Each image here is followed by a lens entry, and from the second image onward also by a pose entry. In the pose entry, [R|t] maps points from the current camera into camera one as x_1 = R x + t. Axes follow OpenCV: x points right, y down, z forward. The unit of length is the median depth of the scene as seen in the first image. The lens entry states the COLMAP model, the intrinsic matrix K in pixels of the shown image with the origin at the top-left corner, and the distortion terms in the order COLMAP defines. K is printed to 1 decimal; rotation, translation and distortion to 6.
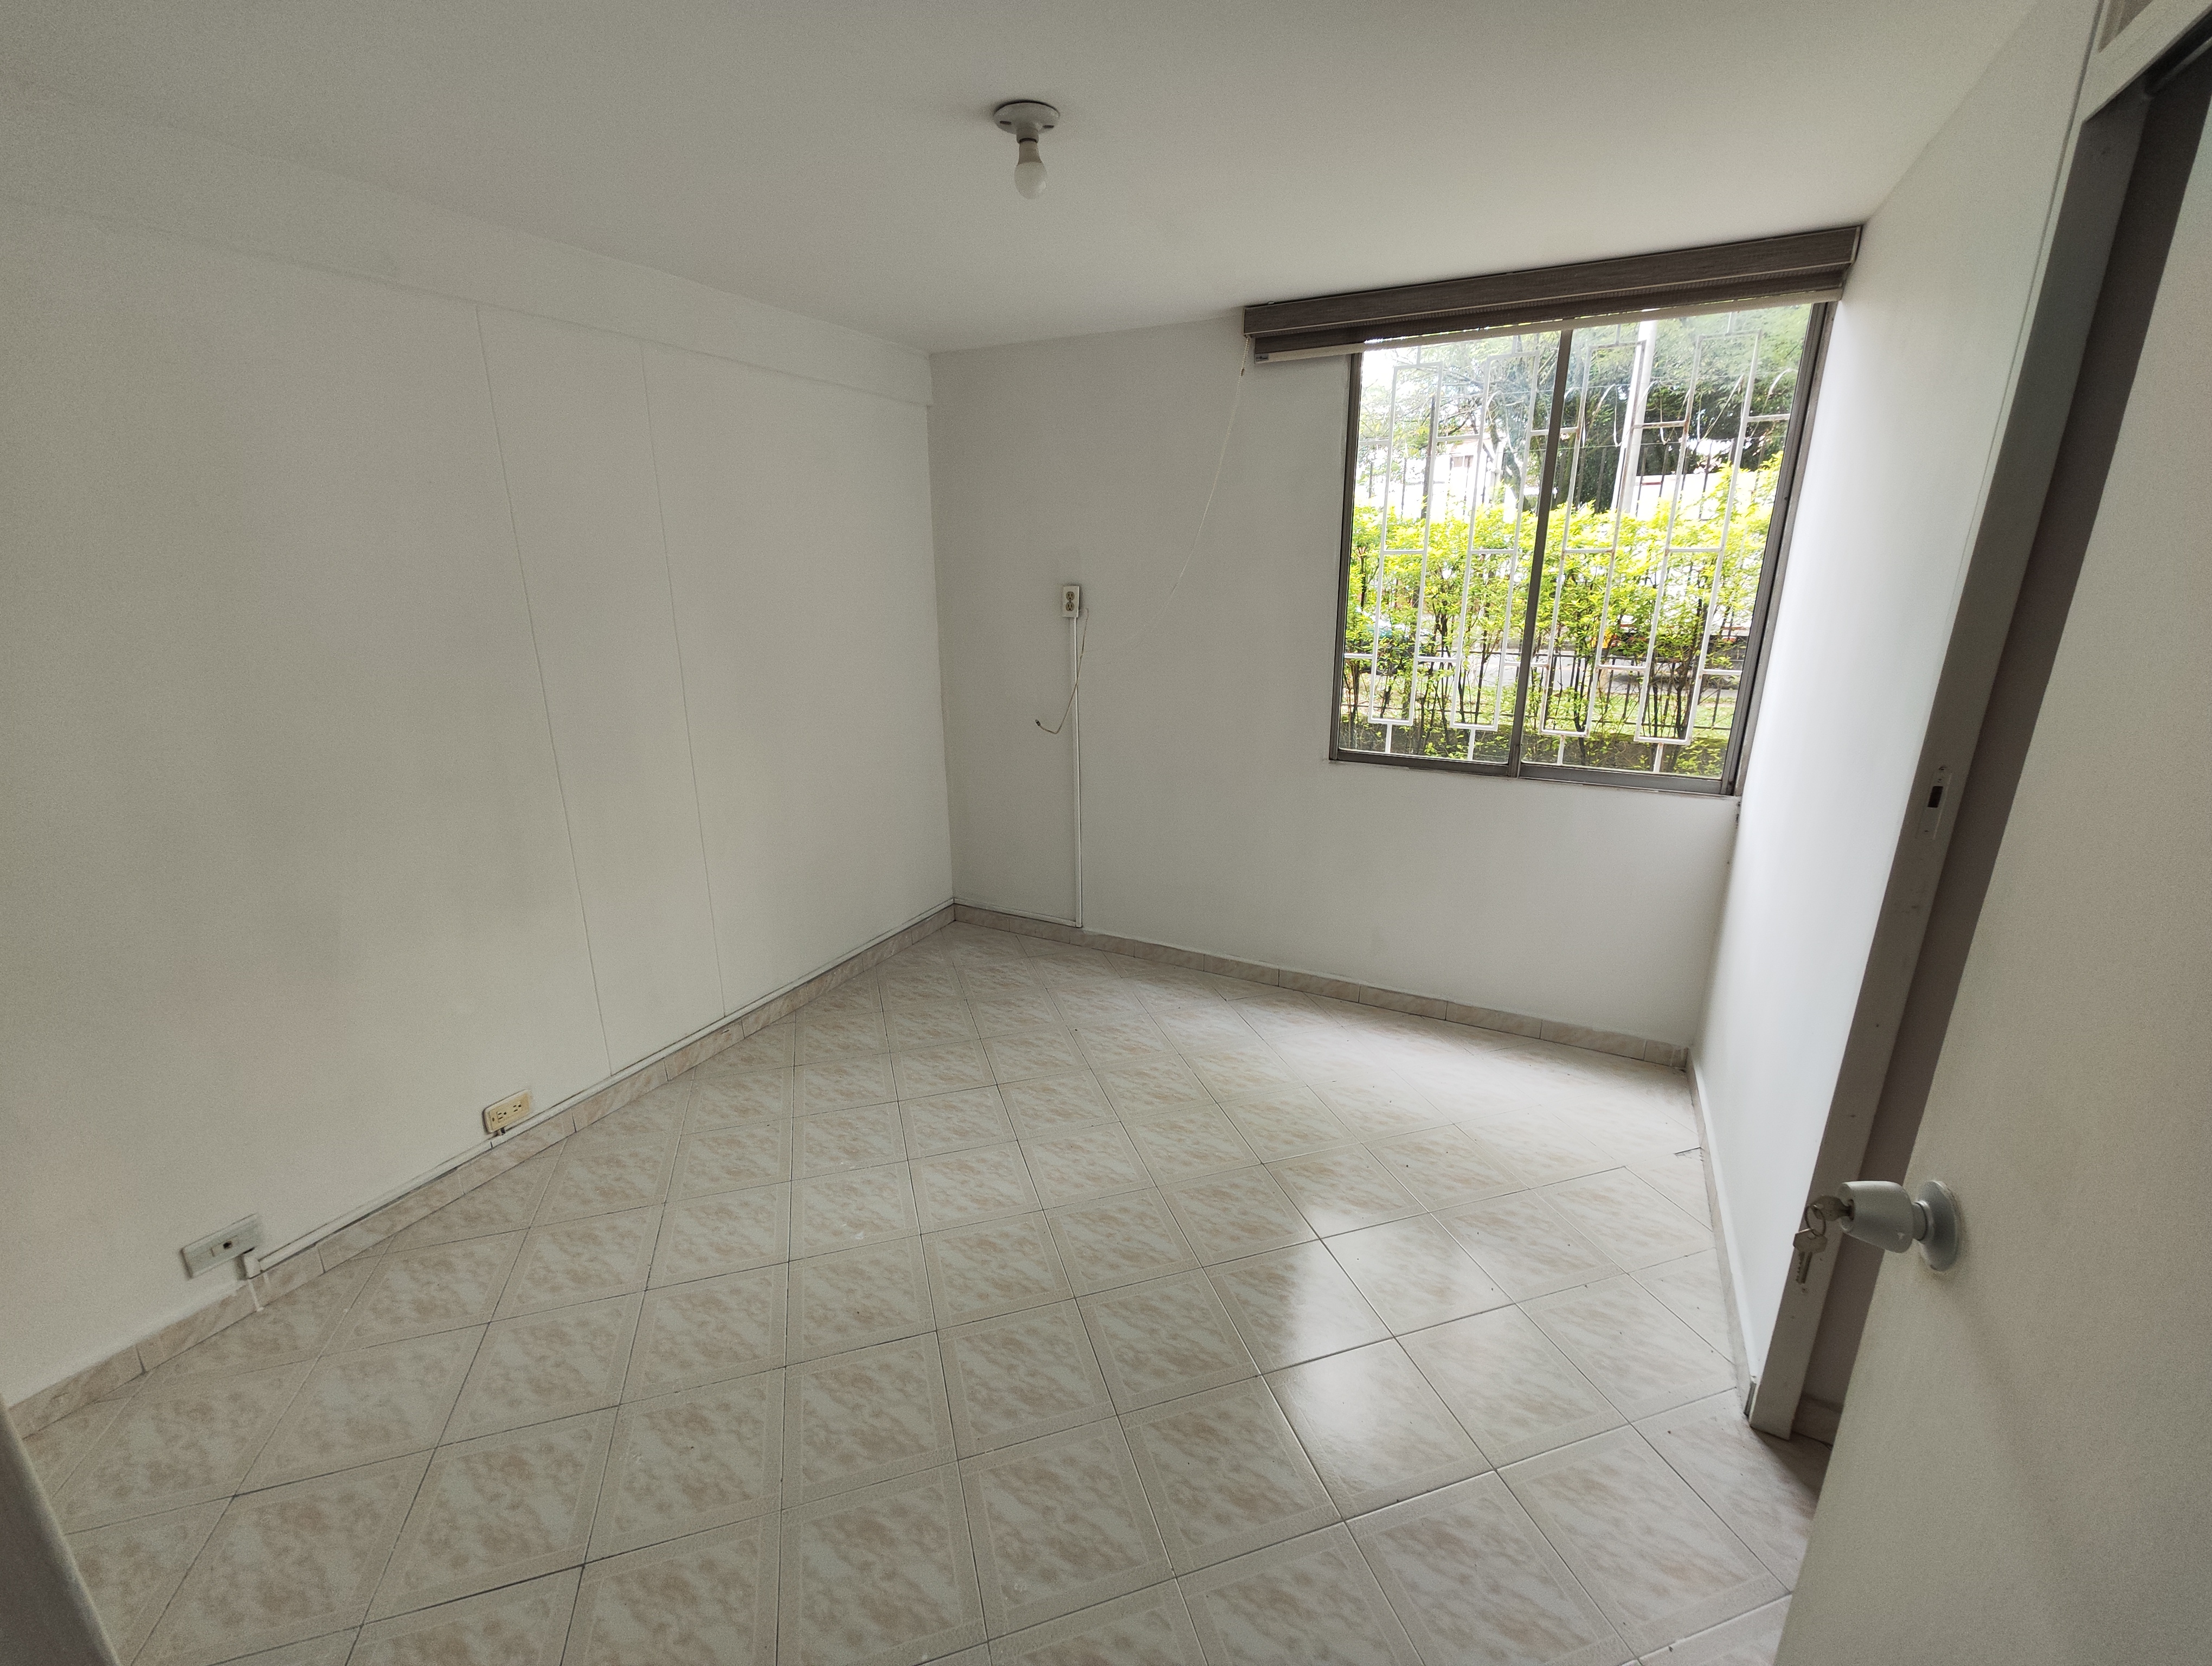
lens RADIAL K [[922.8, 0, 1101.2], [0, 922.8, 836.7], [0, 0, 1]] dist [-0.015163, 0.013249]
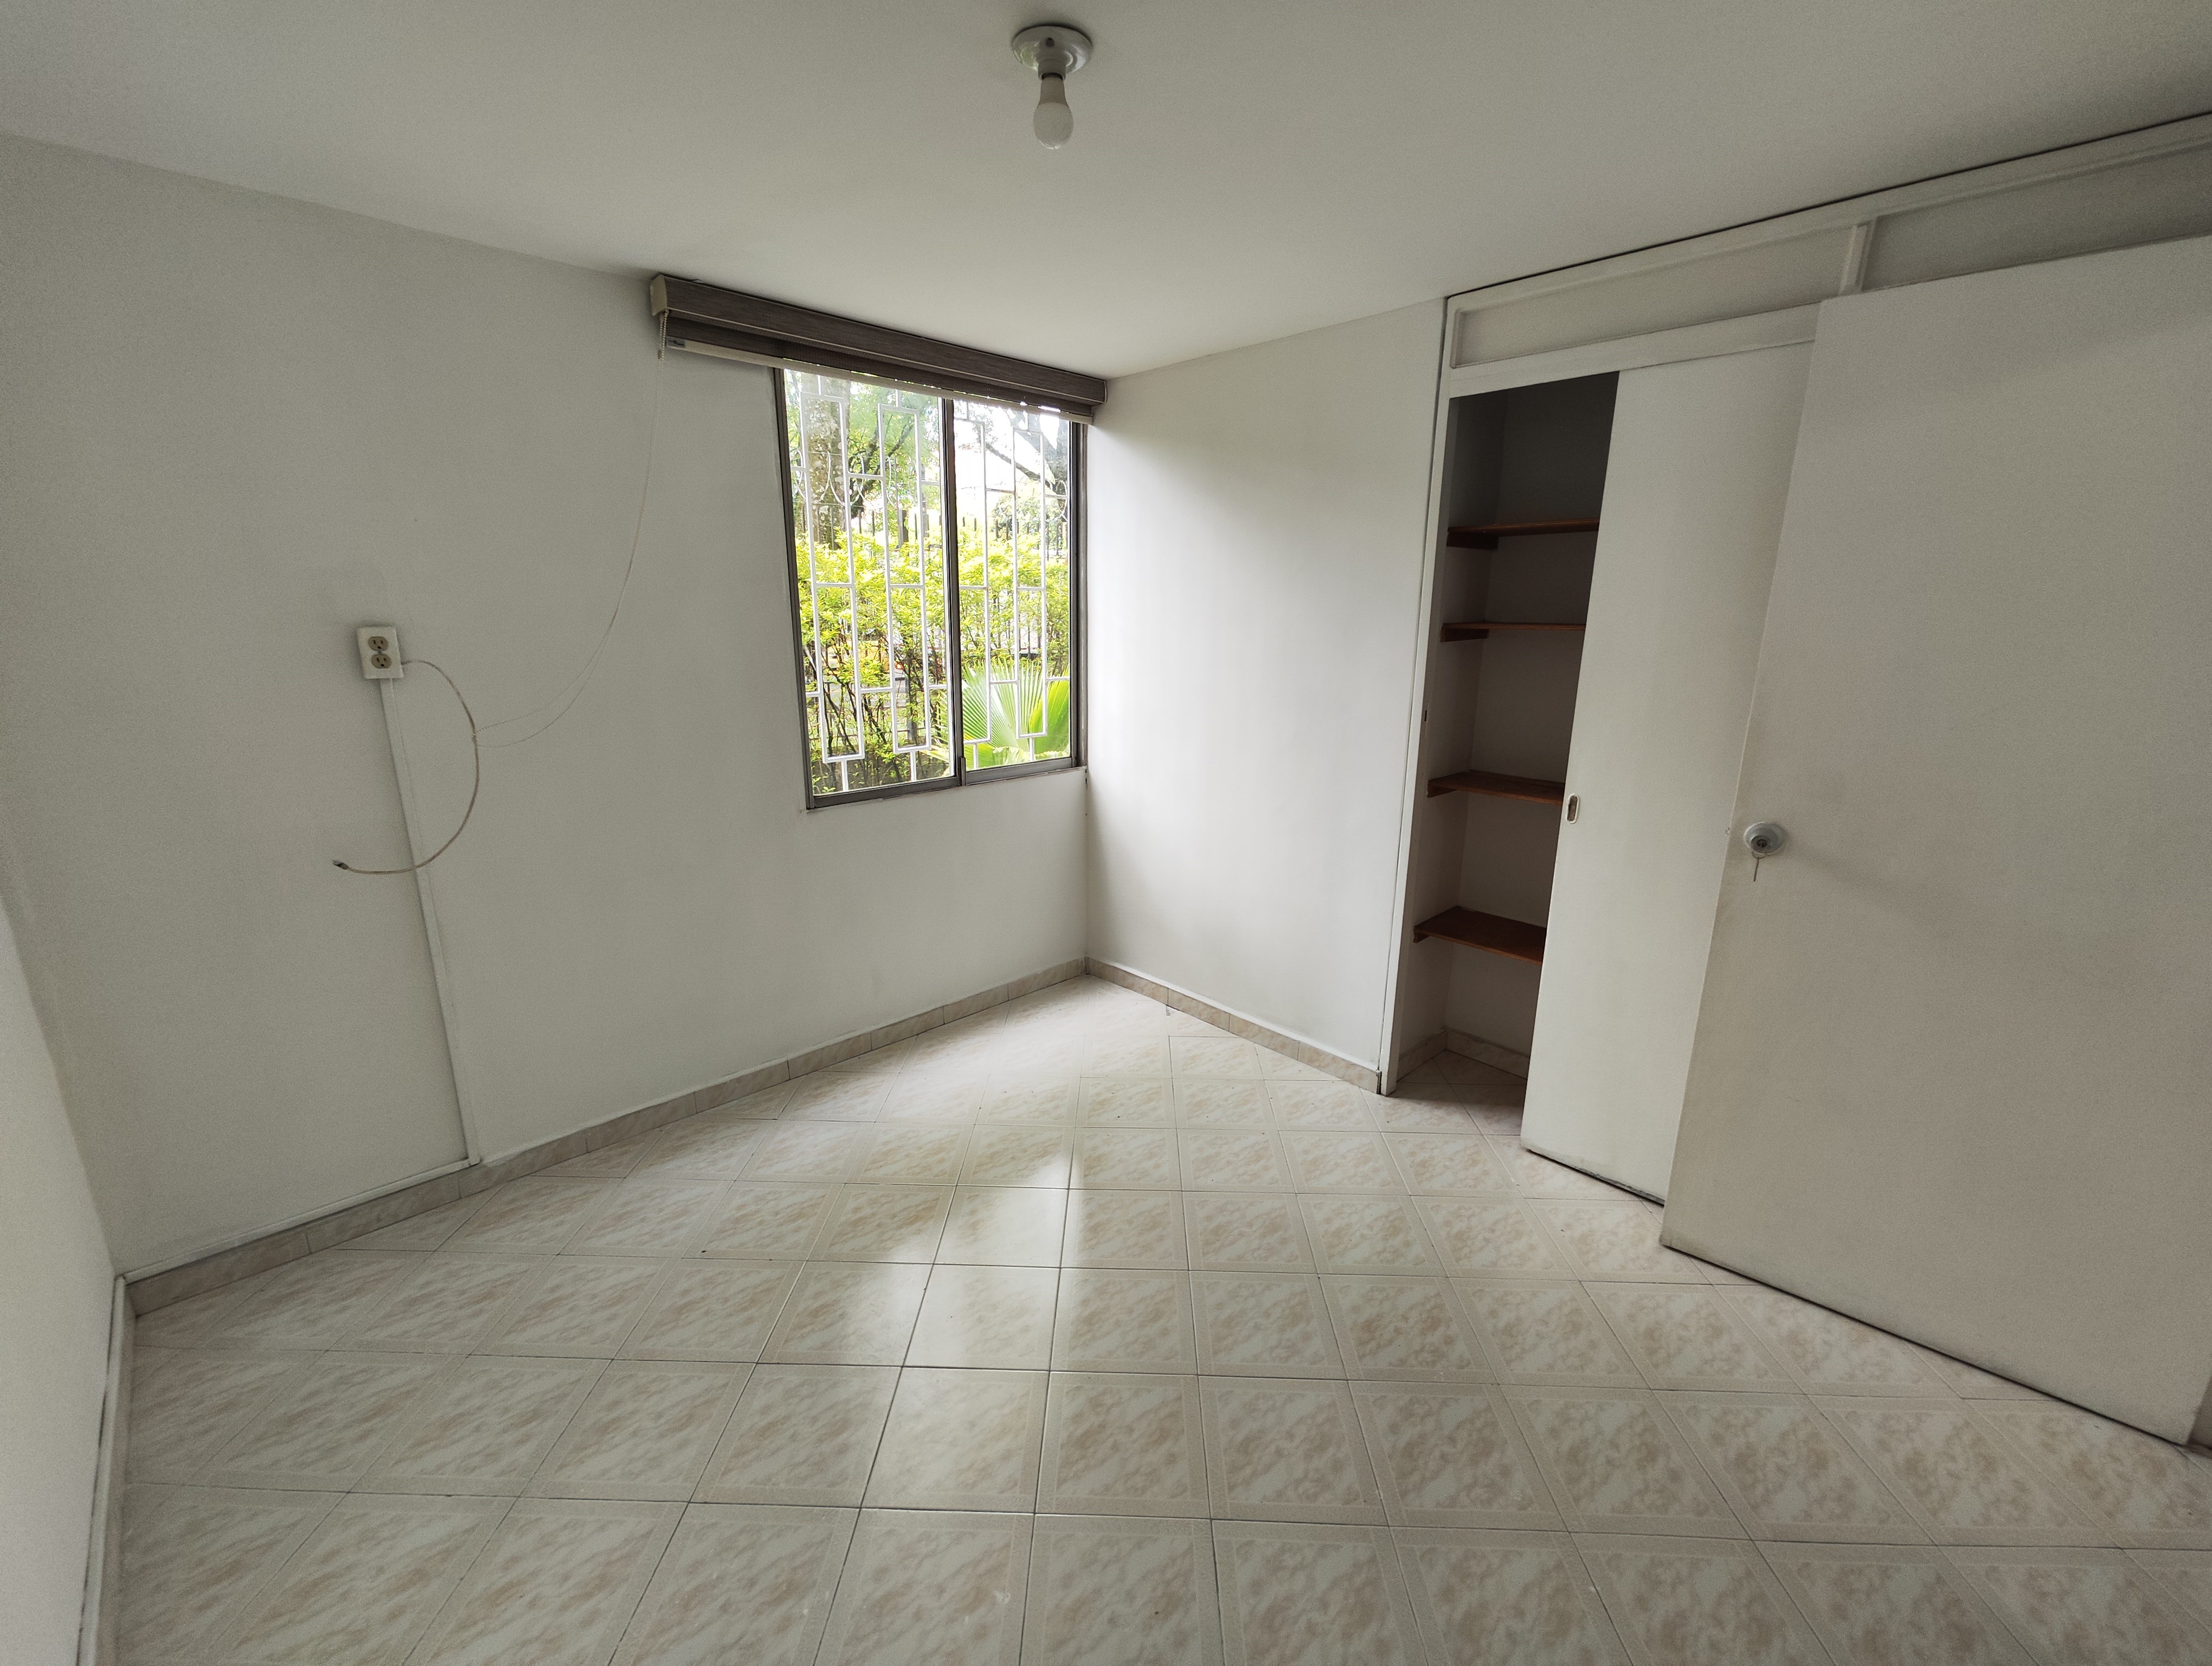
lens RADIAL K [[922.8, 0, 1101.2], [0, 922.8, 836.7], [0, 0, 1]] dist [-0.015163, 0.013249]
pose [[0.316543, -0.222076, 0.922216, -0.514712], [0.264418, 0.954331, 0.139050, -0.109575], [-0.910979, 0.199835, 0.360808, 0.421507]]
